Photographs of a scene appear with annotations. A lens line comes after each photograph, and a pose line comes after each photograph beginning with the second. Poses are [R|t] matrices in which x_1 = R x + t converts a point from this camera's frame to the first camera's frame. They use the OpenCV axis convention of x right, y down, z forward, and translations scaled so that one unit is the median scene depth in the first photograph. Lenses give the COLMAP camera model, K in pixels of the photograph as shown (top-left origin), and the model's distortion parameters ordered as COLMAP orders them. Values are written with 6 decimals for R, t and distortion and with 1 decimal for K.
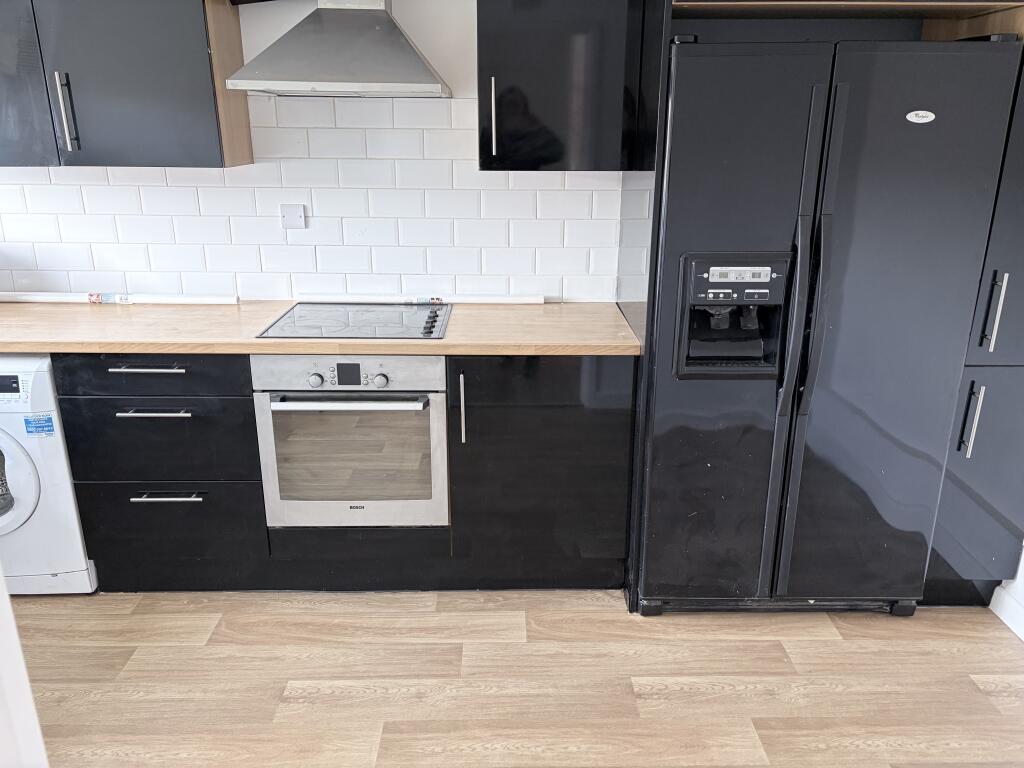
lens RADIAL K [[761.2, 0, 512.0], [0, 761.2, 384.0], [0, 0, 1]] dist [0.006474, 0.001544]
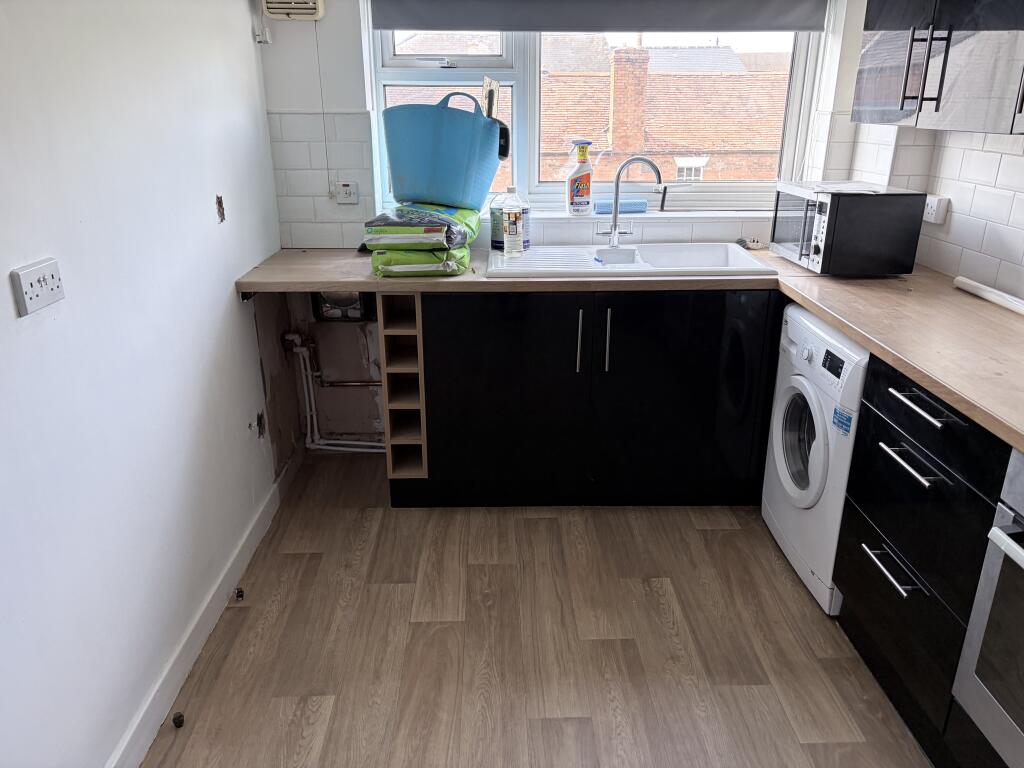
lens RADIAL K [[781.0, 0, 512.0], [0, 781.0, 384.0], [0, 0, 1]] dist [0.006611, 0.002836]
pose [[0.013140, 0.336196, -0.941700, 0.236920], [-0.316798, 0.894664, 0.314983, -0.153630], [0.948402, 0.294190, 0.118263, 0.508187]]
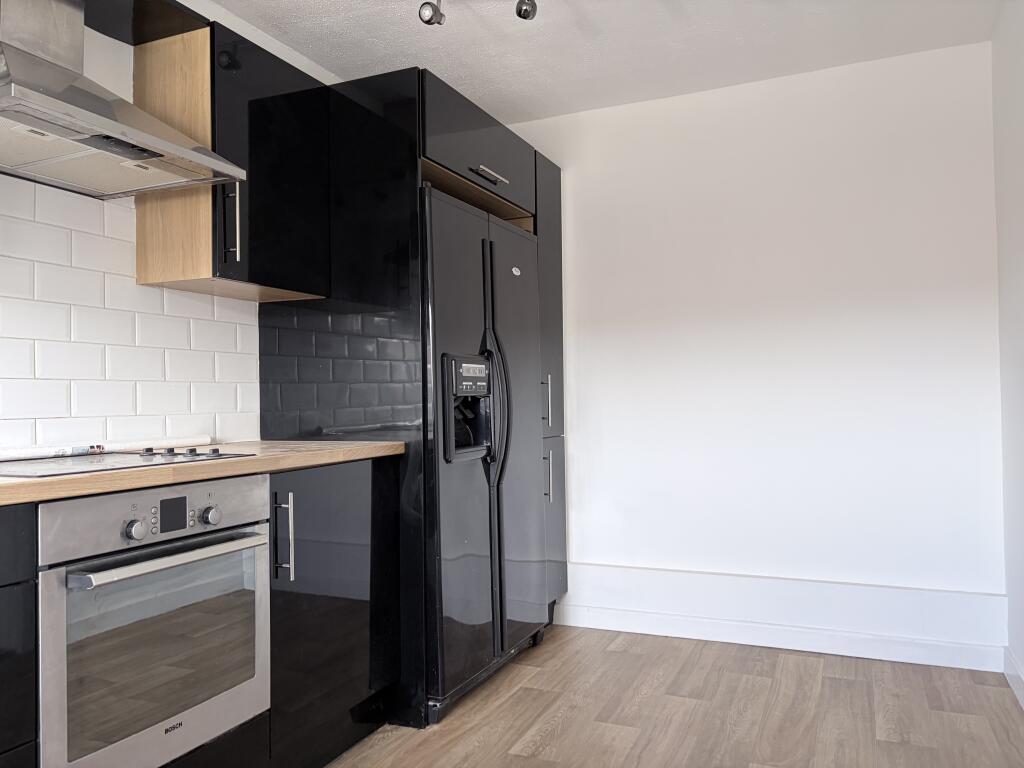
lens RADIAL K [[781.0, 0, 512.0], [0, 781.0, 384.0], [0, 0, 1]] dist [0.006611, 0.002836]
pose [[0.403612, 0.011343, 0.914860, -0.742542], [0.299037, 0.943371, -0.143623, 0.069884], [-0.864682, 0.331545, 0.377364, 0.413727]]
